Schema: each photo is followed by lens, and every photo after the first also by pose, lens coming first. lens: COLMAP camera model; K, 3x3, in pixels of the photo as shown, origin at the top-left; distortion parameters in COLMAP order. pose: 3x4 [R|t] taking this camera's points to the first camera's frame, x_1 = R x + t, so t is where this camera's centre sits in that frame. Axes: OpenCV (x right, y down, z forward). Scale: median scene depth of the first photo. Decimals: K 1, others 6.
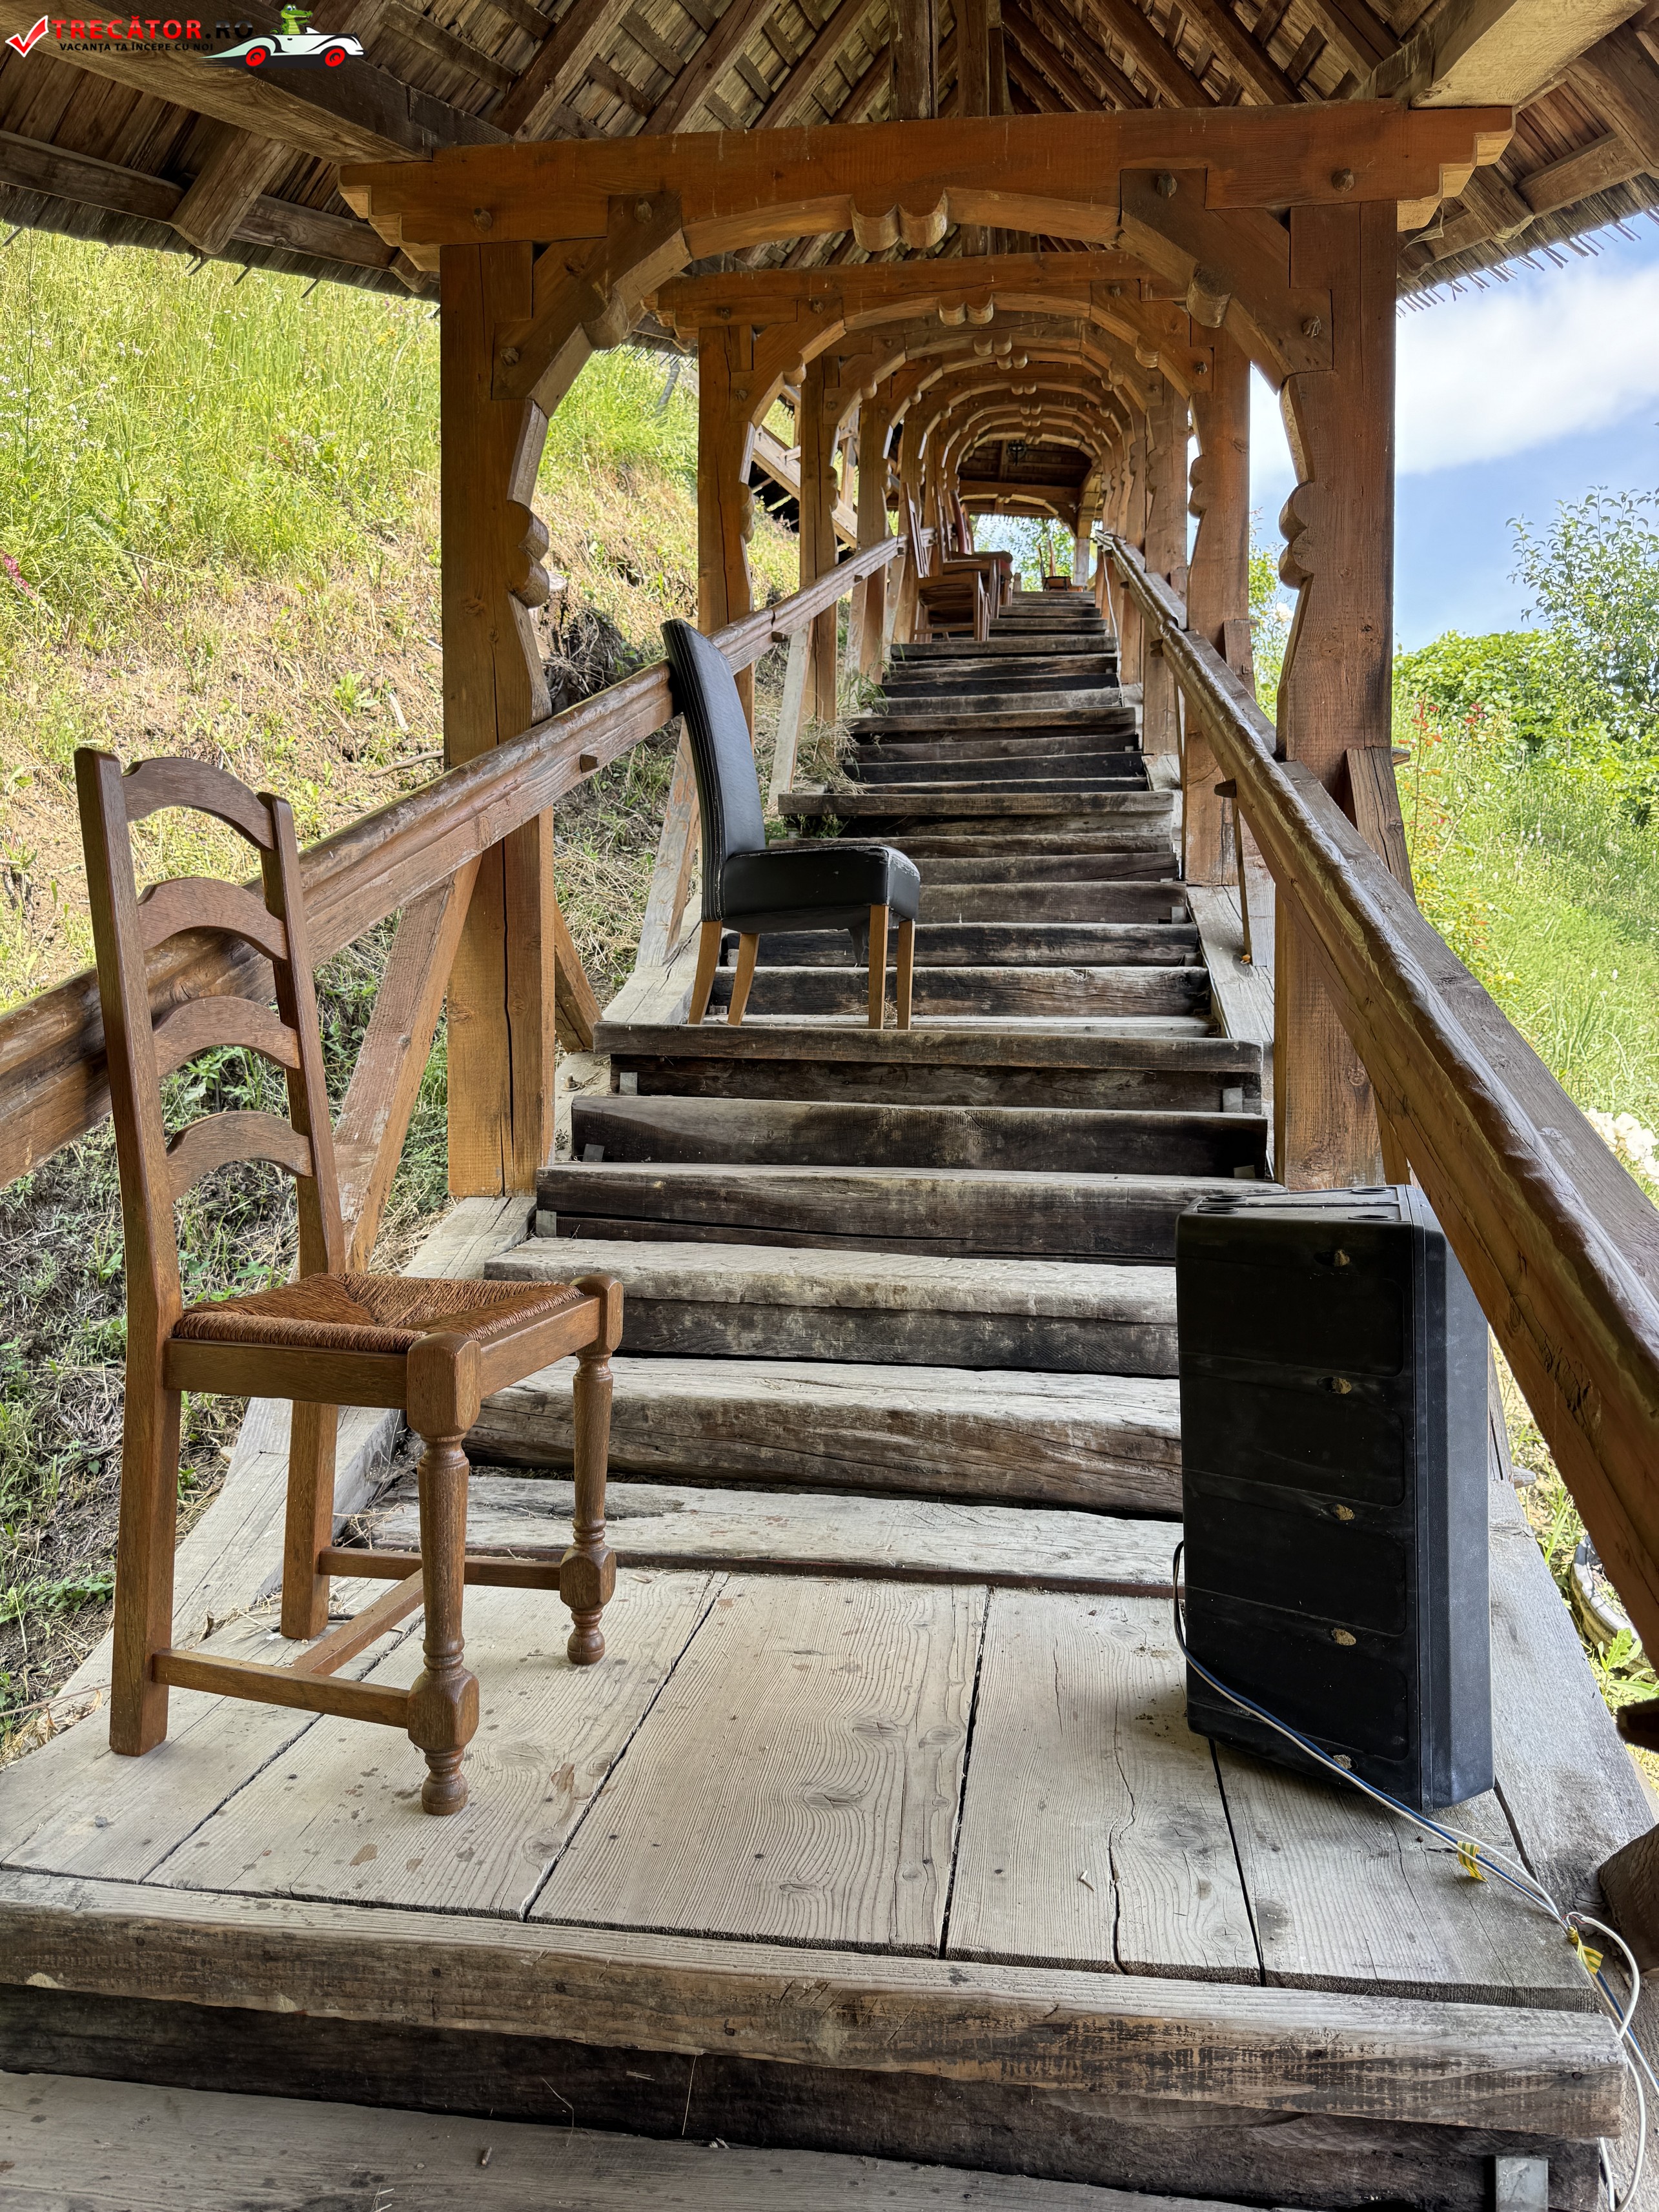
lens RADIAL K [[1683.7, 0, 746.7], [0, 1683.7, 1116.4], [0, 0, 1]] dist [0.130429, -0.207773]
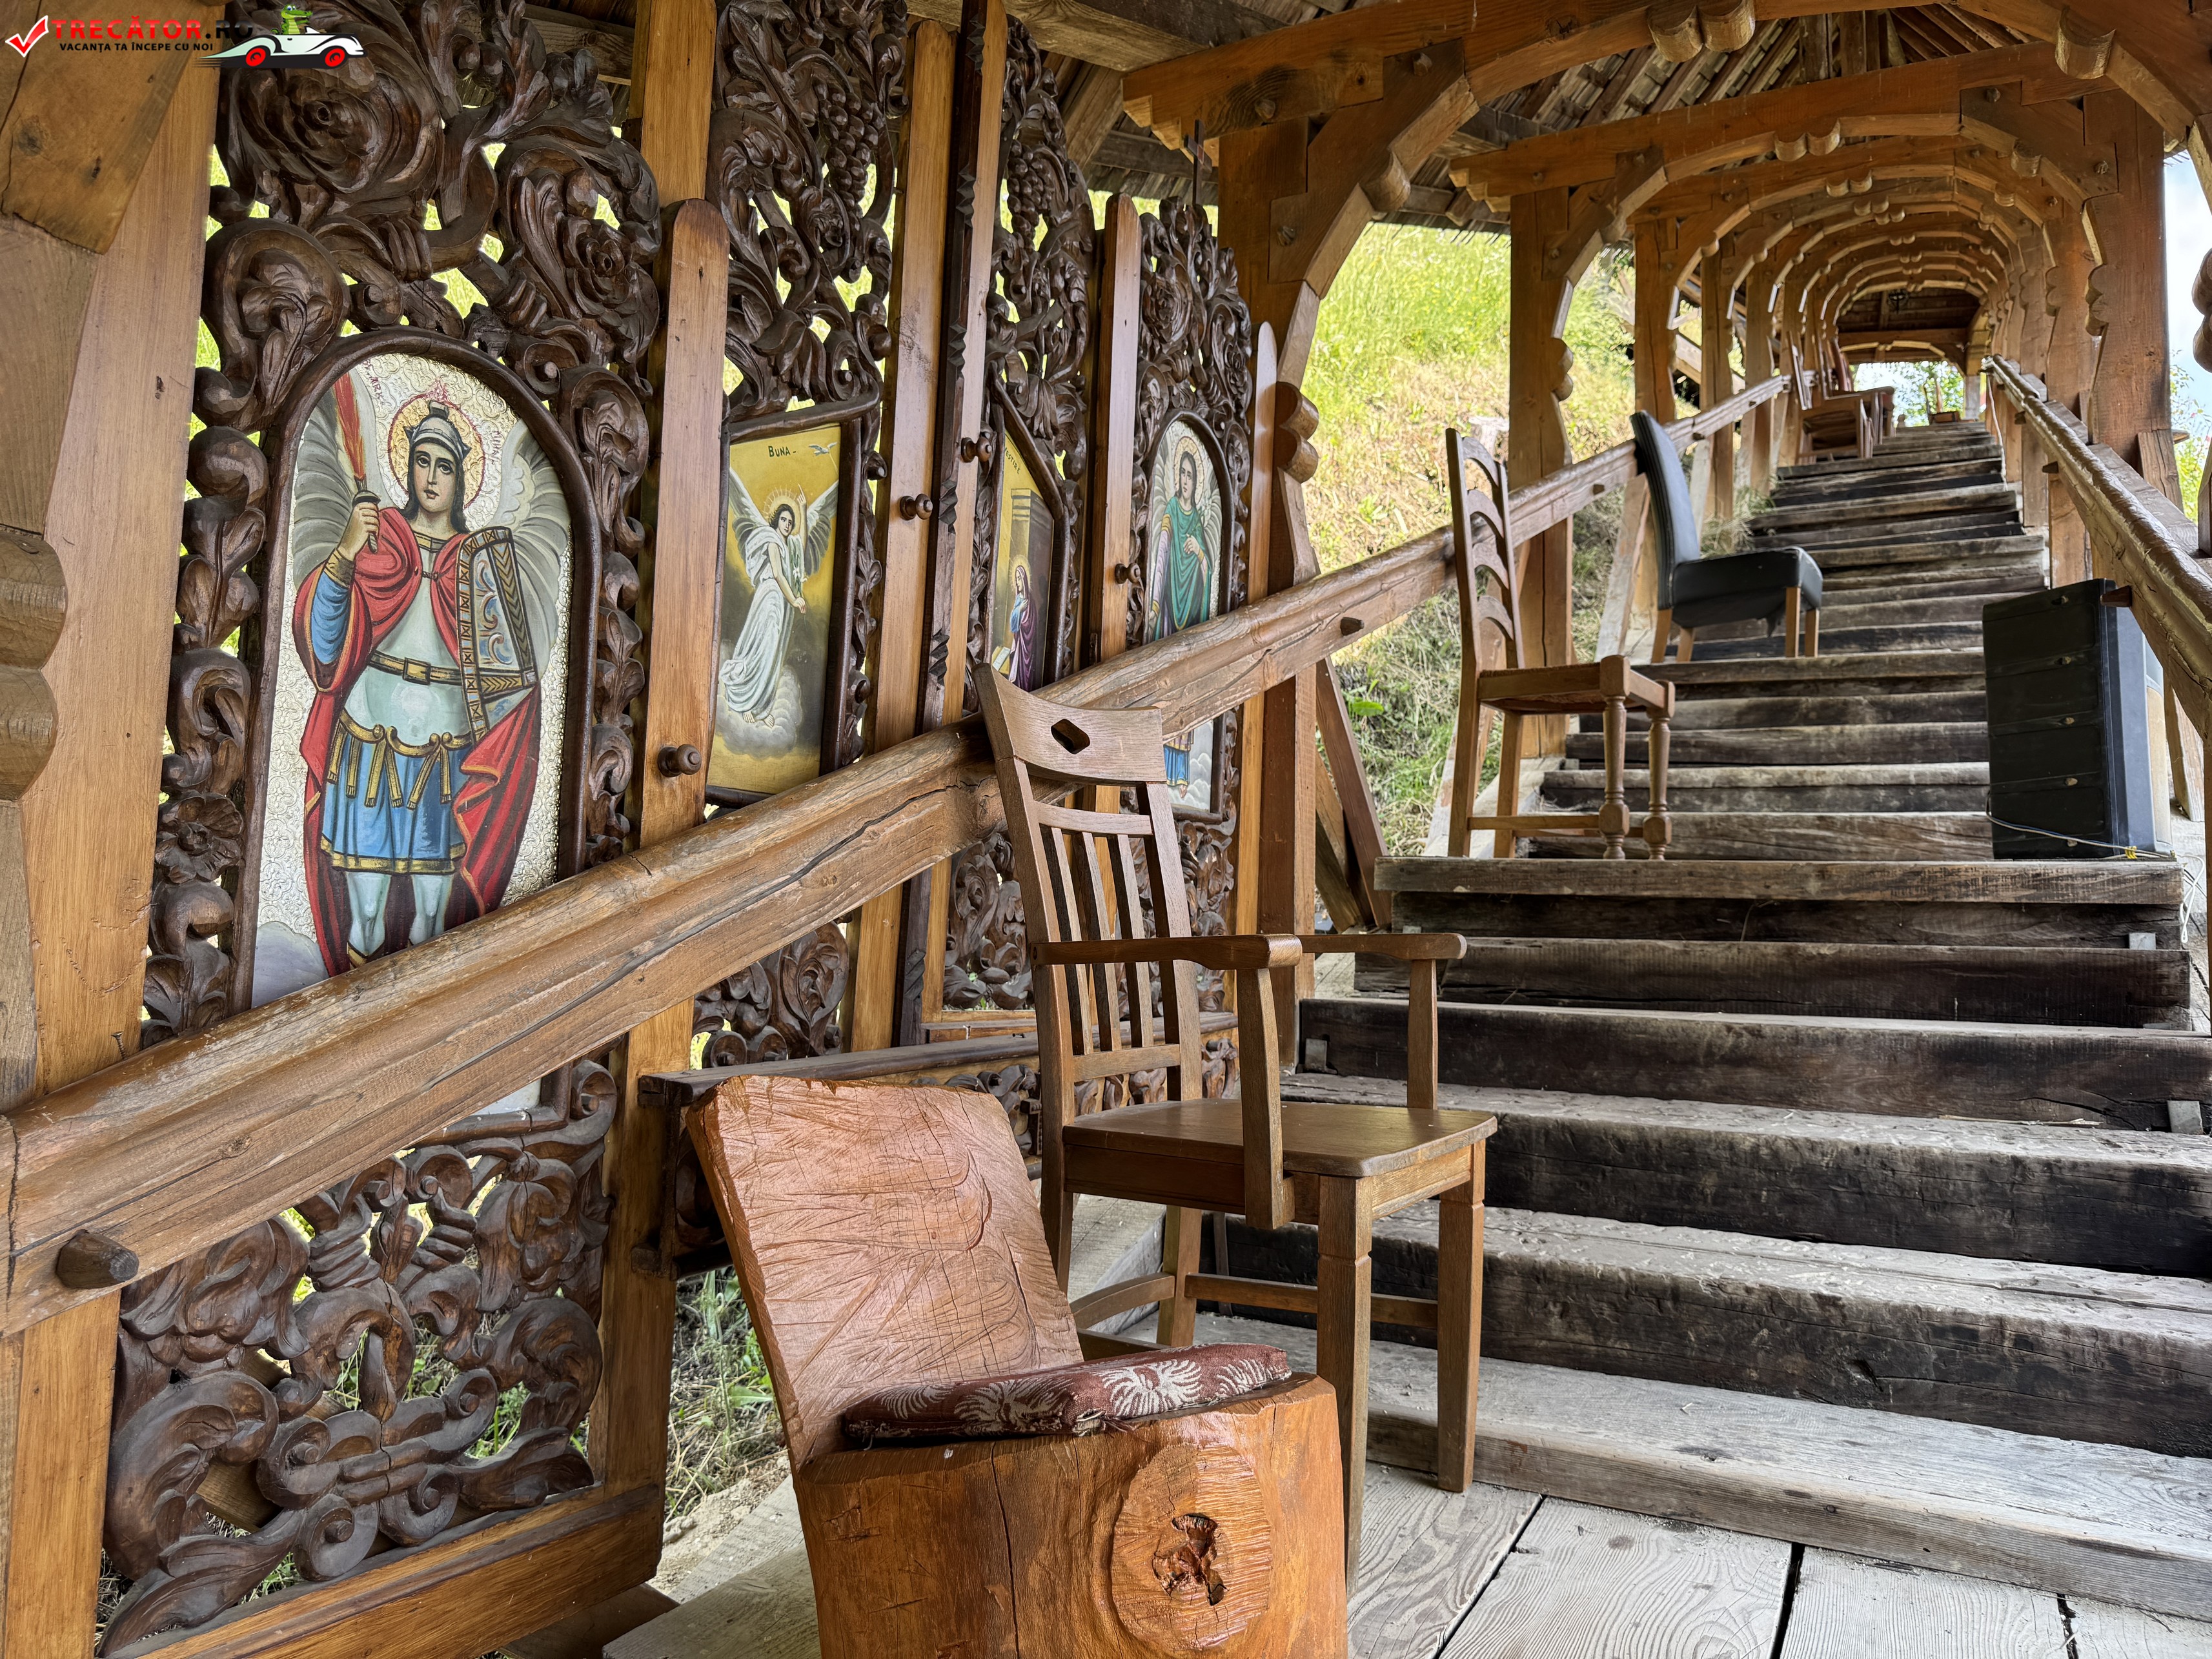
lens RADIAL K [[1532.6, 0, 1100.3], [0, 1532.6, 828.7], [0, 0, 1]] dist [0.043132, -0.040528]
pose [[0.947543, -0.006647, -0.319558, -0.036446], [-0.017553, 0.997193, -0.072790, 0.109762], [0.319145, 0.074580, 0.944767, -0.246347]]
